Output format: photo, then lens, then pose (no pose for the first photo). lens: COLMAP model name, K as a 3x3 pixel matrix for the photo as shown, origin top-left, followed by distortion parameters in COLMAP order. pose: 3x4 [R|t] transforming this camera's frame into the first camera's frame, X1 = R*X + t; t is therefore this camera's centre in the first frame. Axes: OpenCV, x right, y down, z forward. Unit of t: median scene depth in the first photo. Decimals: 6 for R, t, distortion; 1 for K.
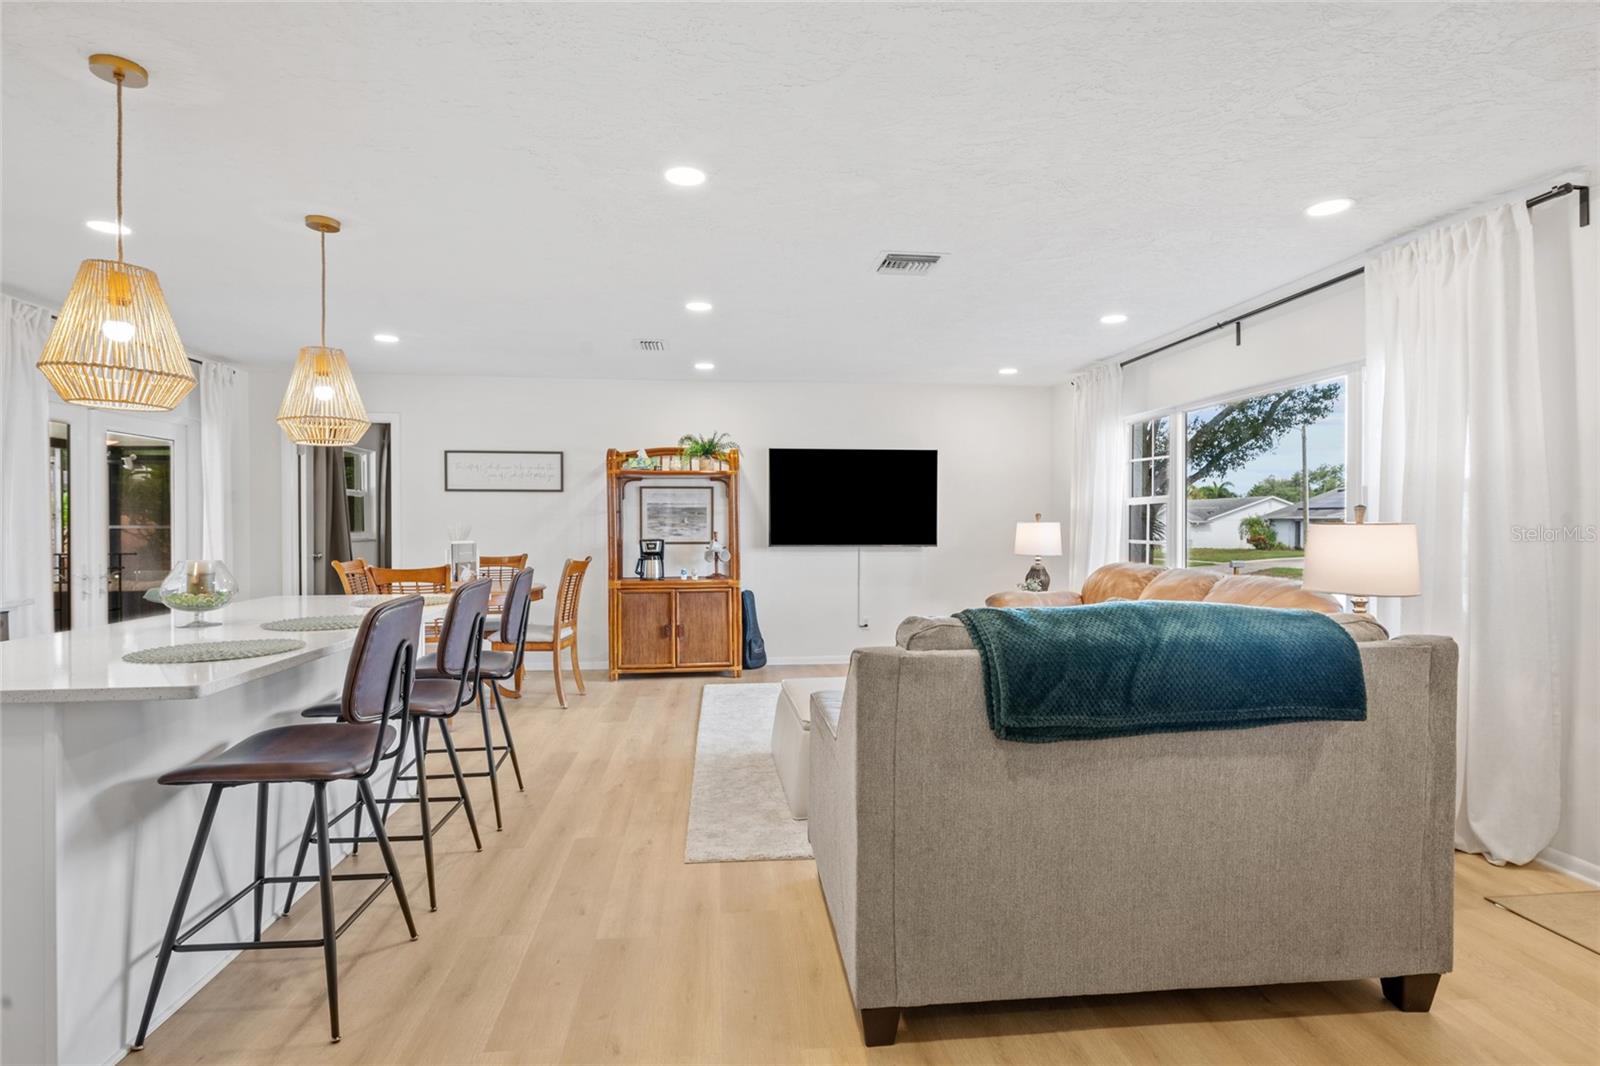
lens RADIAL K [[791.1, 0, 800.1], [0, 791.1, 519.8], [0, 0, 1]] dist [0.006638, -0.006565]
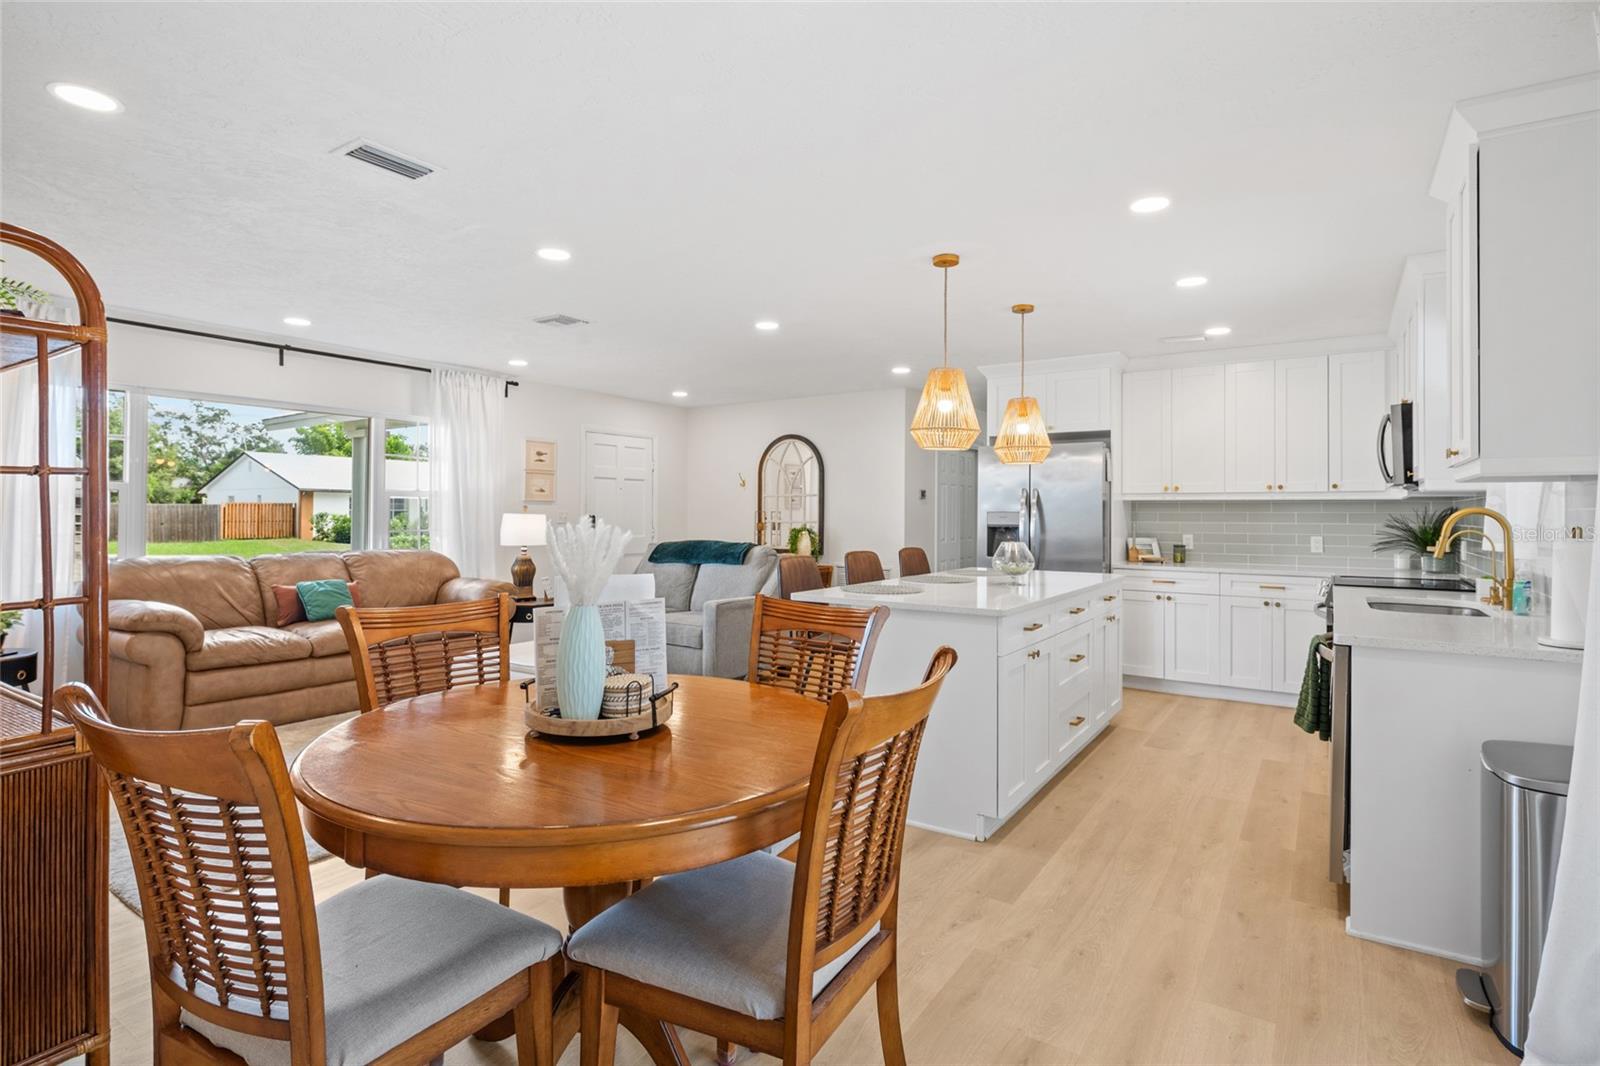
lens RADIAL K [[791.1, 0, 791.8], [0, 791.1, 504.7], [0, 0, 1]] dist [0.006638, -0.006565]
pose [[-0.763667, 0.002679, 0.645604, -0.584264], [-0.007924, 0.999877, -0.013523, 0.001252], [-0.645561, -0.015443, -0.763552, 1.005809]]
